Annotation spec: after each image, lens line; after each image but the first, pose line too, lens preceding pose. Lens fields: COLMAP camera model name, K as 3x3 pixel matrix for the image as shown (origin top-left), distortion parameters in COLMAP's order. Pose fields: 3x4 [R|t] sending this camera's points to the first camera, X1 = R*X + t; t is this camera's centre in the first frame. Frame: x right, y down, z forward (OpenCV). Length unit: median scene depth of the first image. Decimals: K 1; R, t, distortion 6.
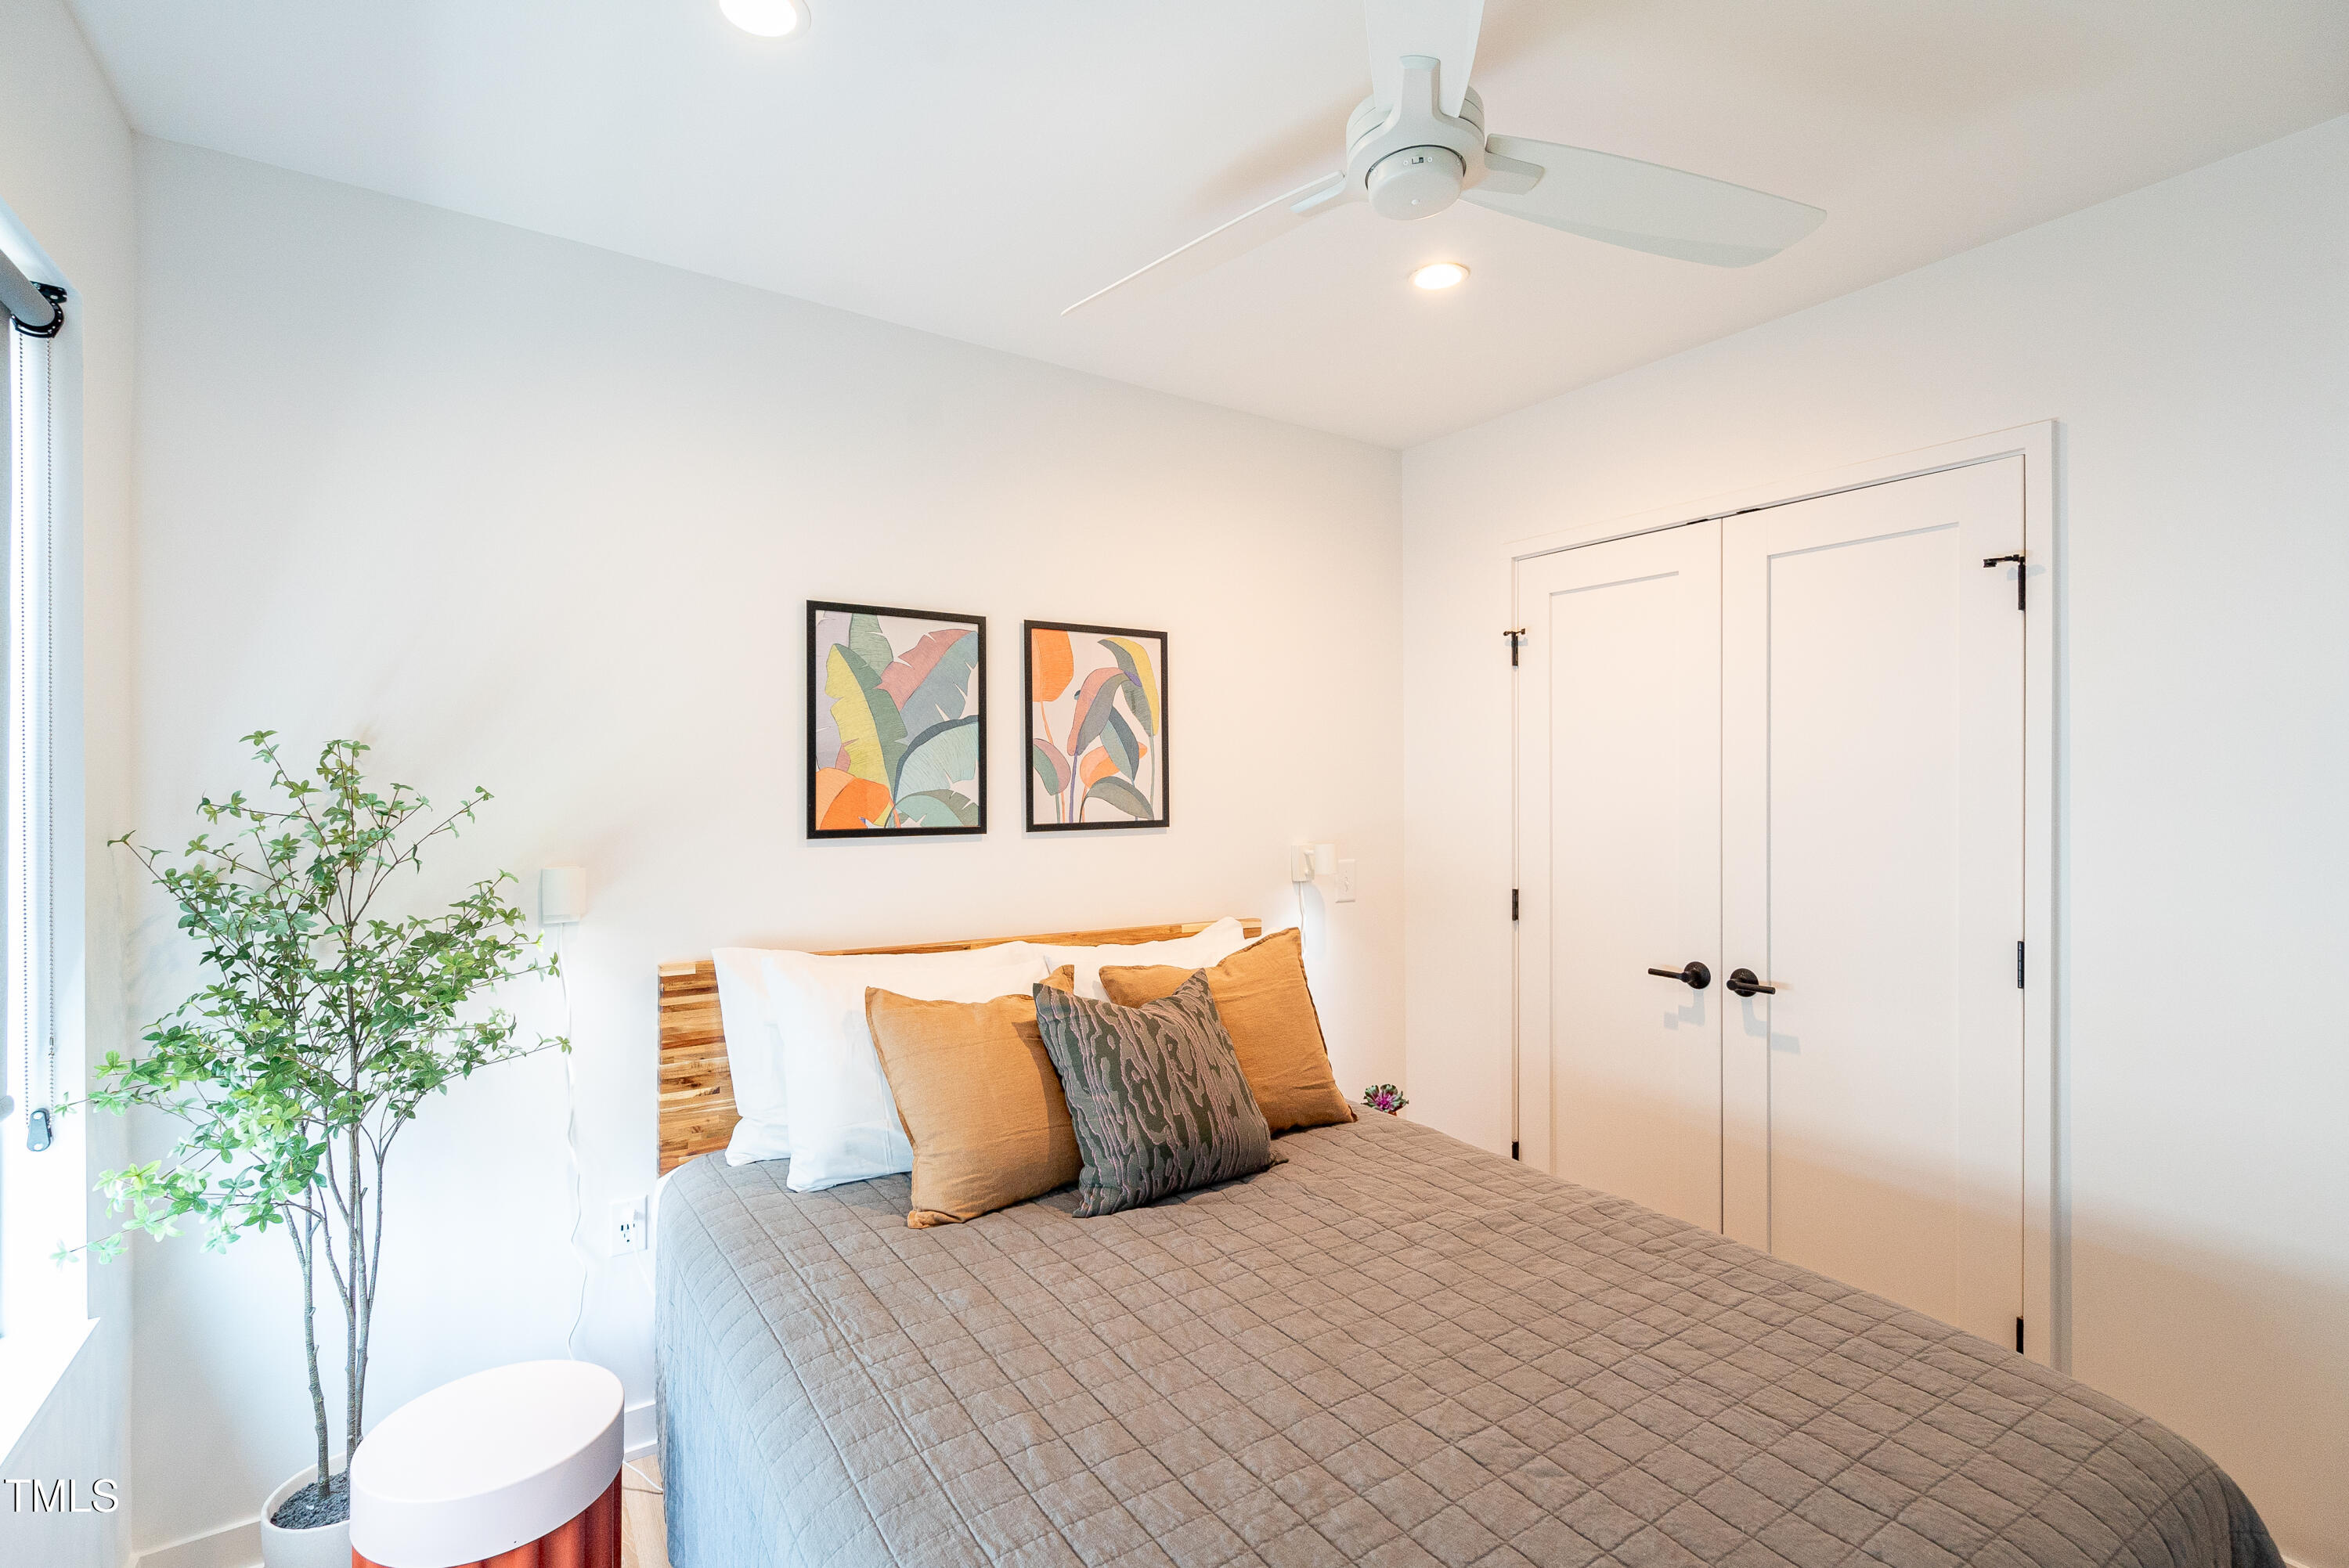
lens RADIAL K [[1073.5, 0, 1174.5], [0, 1073.5, 784.0], [0, 0, 1]] dist [-0.014347, 0.026281]
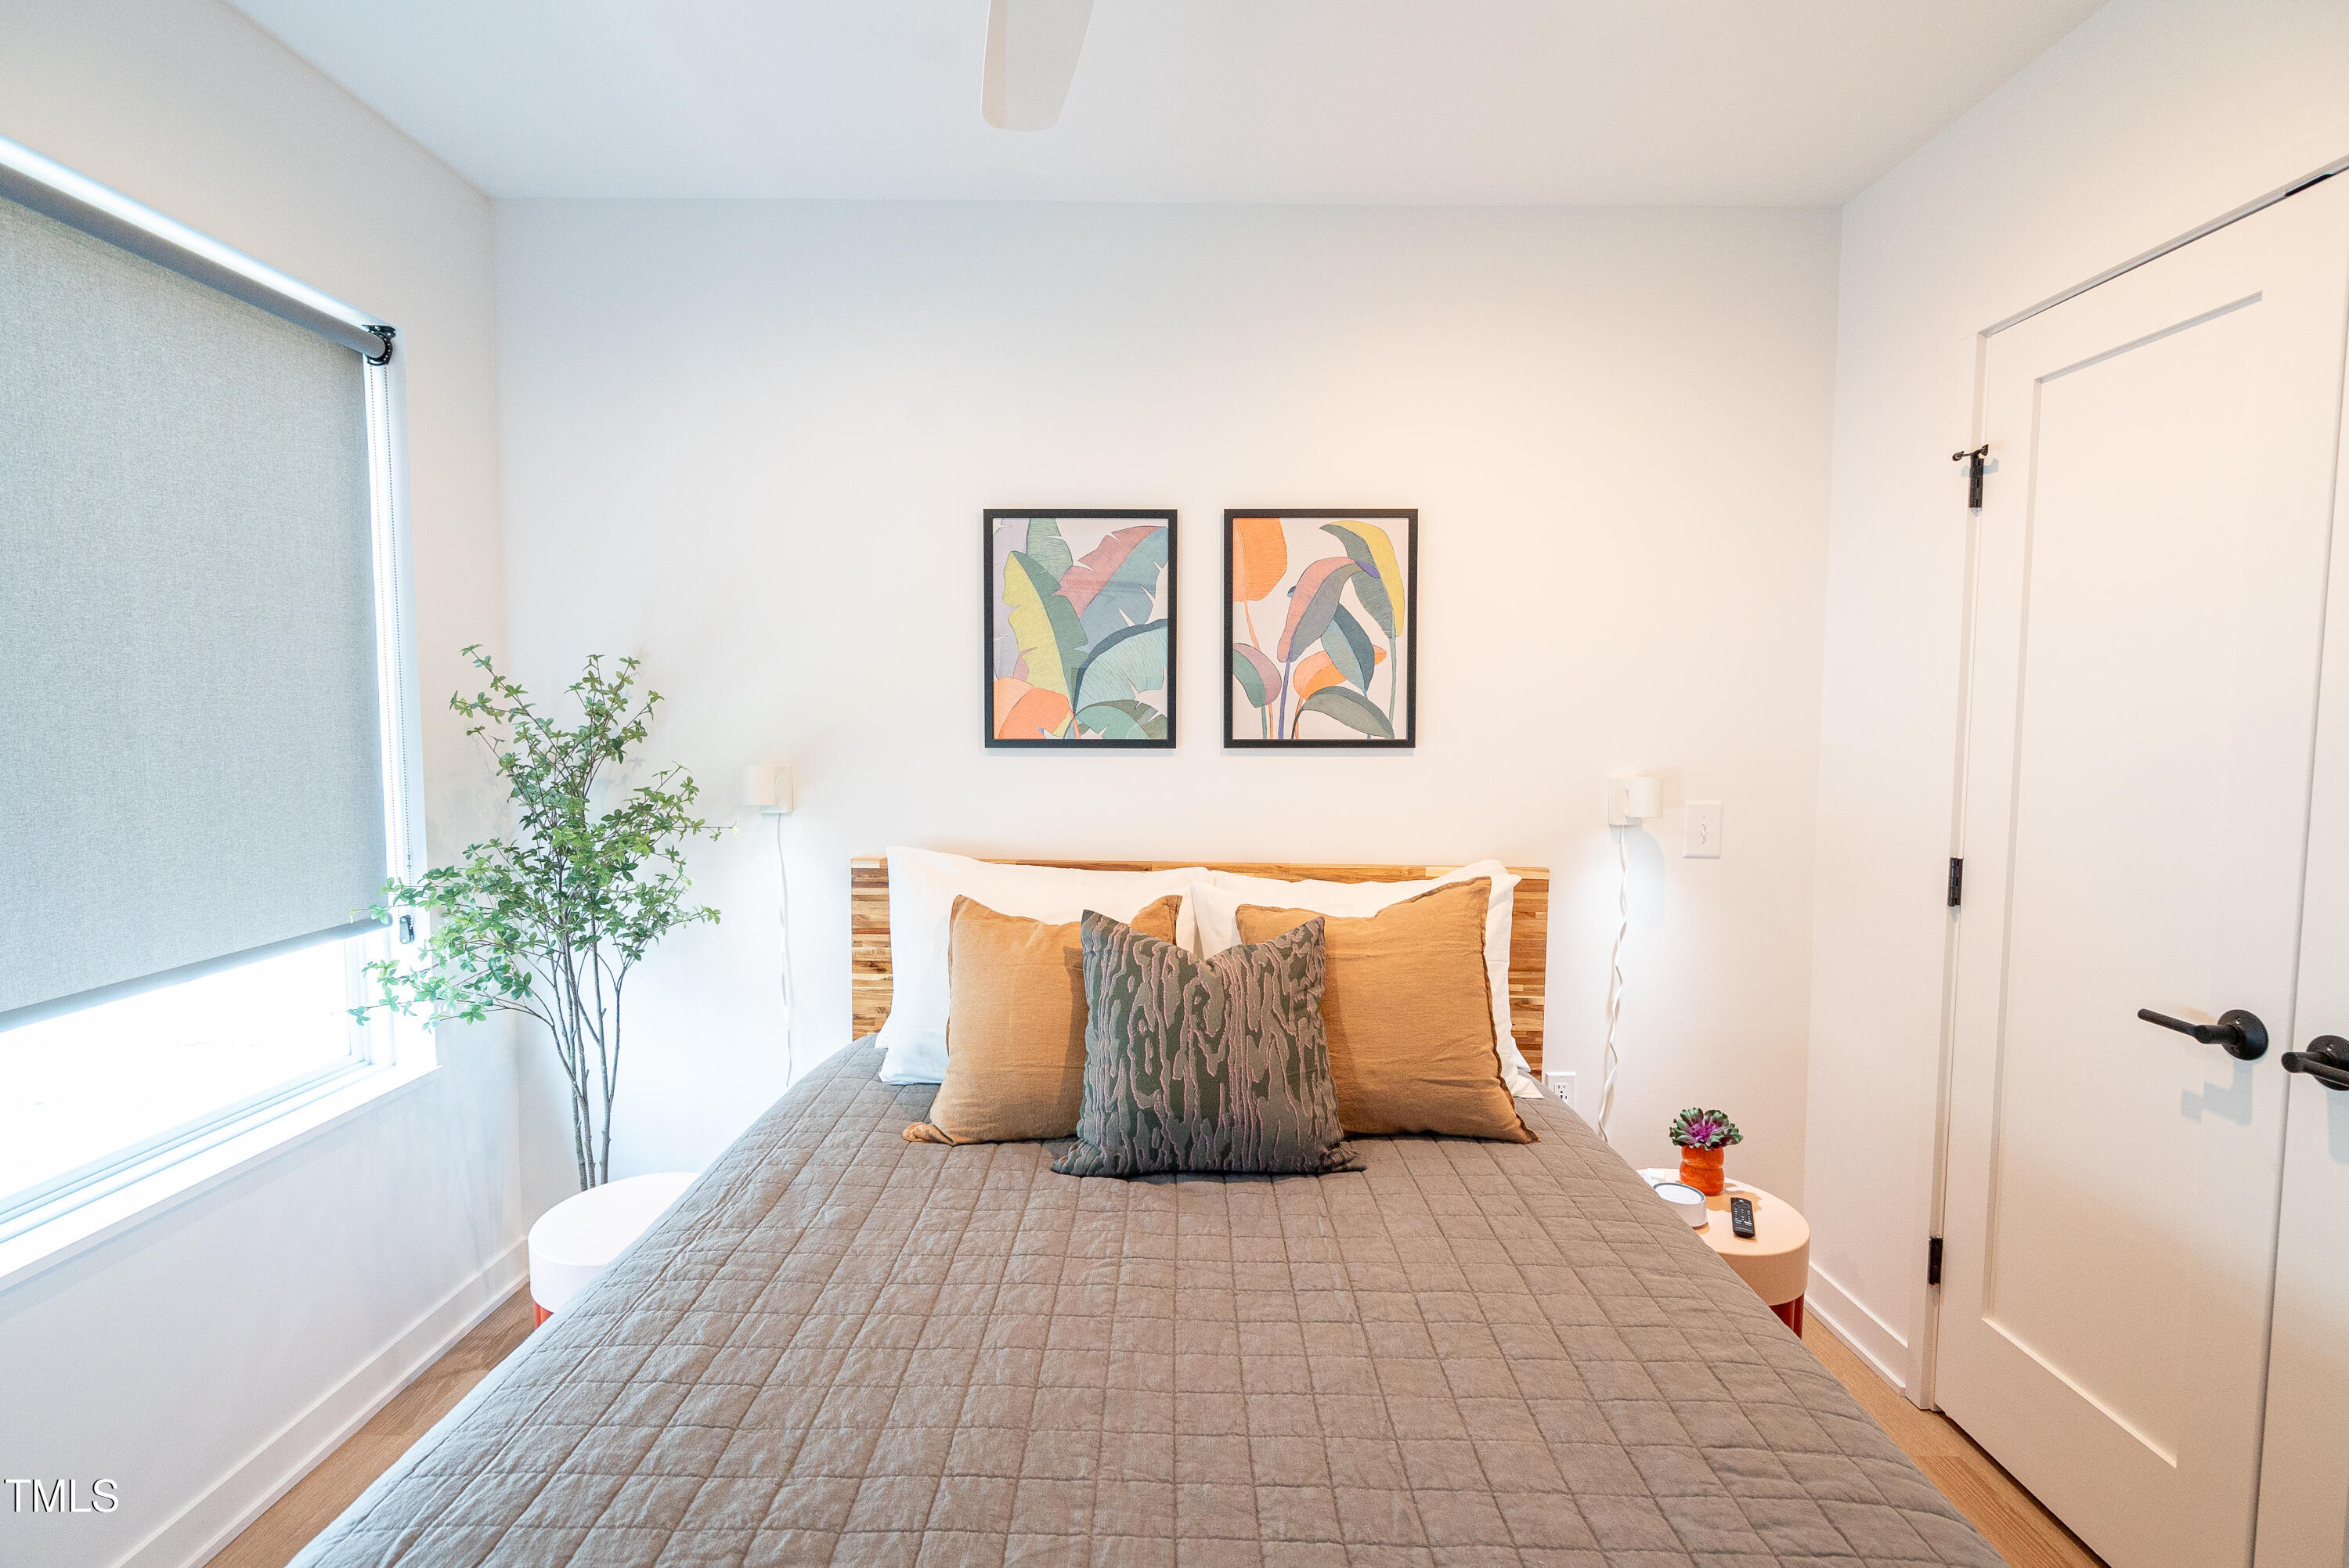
lens RADIAL K [[1073.5, 0, 1174.5], [0, 1073.5, 784.0], [0, 0, 1]] dist [-0.014347, 0.026281]
pose [[0.826129, 0.040403, -0.562030, 0.366645], [-0.005779, 0.997981, 0.063248, 0.019957], [0.563451, -0.049003, 0.824695, 0.254004]]
